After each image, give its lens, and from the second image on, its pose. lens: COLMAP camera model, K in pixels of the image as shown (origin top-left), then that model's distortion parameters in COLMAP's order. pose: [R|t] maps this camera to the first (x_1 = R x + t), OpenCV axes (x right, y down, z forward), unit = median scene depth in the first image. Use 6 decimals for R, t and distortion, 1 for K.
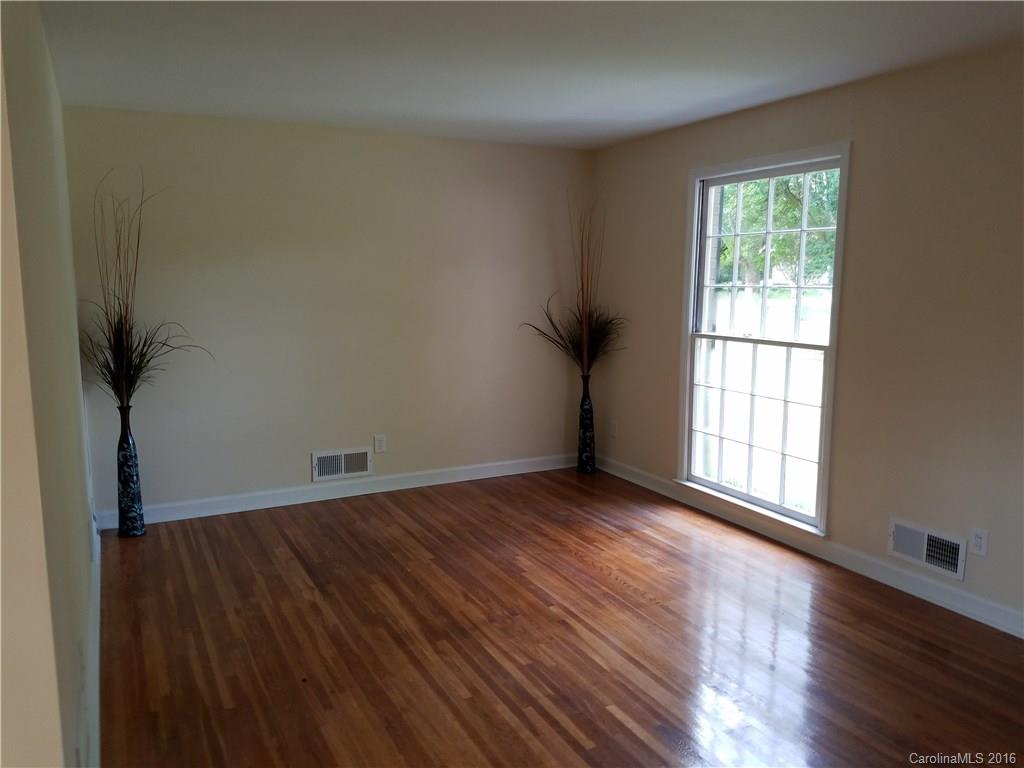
lens RADIAL K [[778.3, 0, 512.0], [0, 778.3, 384.0], [0, 0, 1]] dist [0.220729, -0.297437]
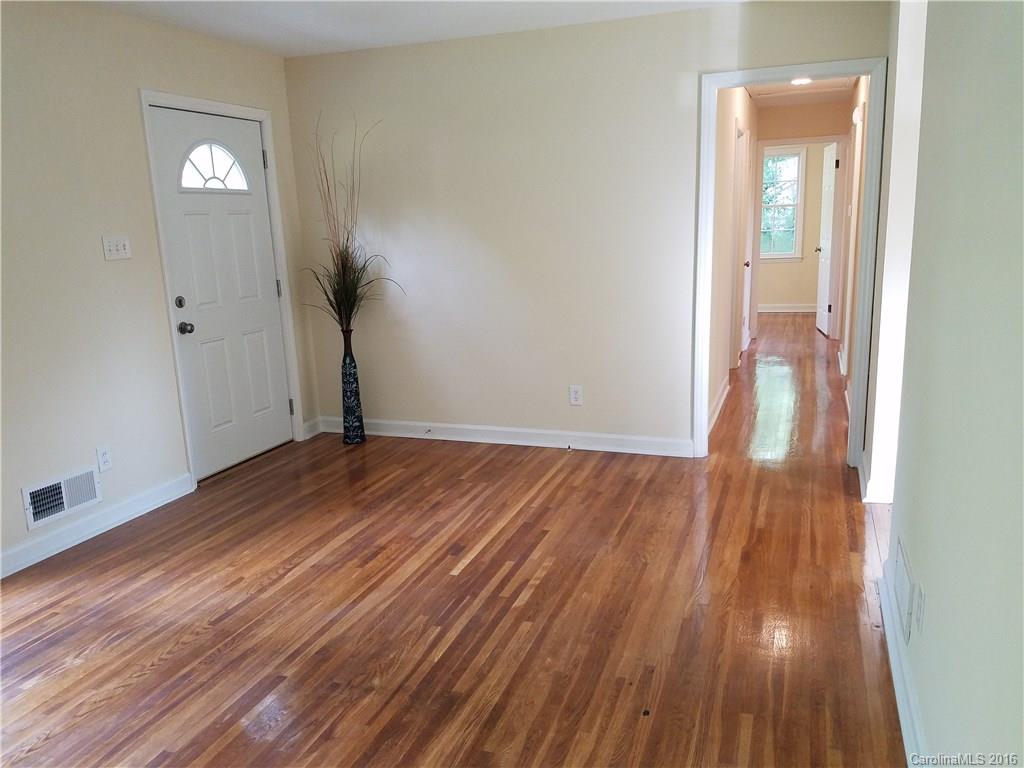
lens RADIAL K [[778.3, 0, 512.0], [0, 778.3, 384.0], [0, 0, 1]] dist [0.220729, -0.297437]
pose [[-0.677786, -0.124370, 0.724664, -0.653354], [0.137635, 0.946707, 0.291210, -0.162665], [-0.722262, 0.297117, -0.624547, 1.402063]]
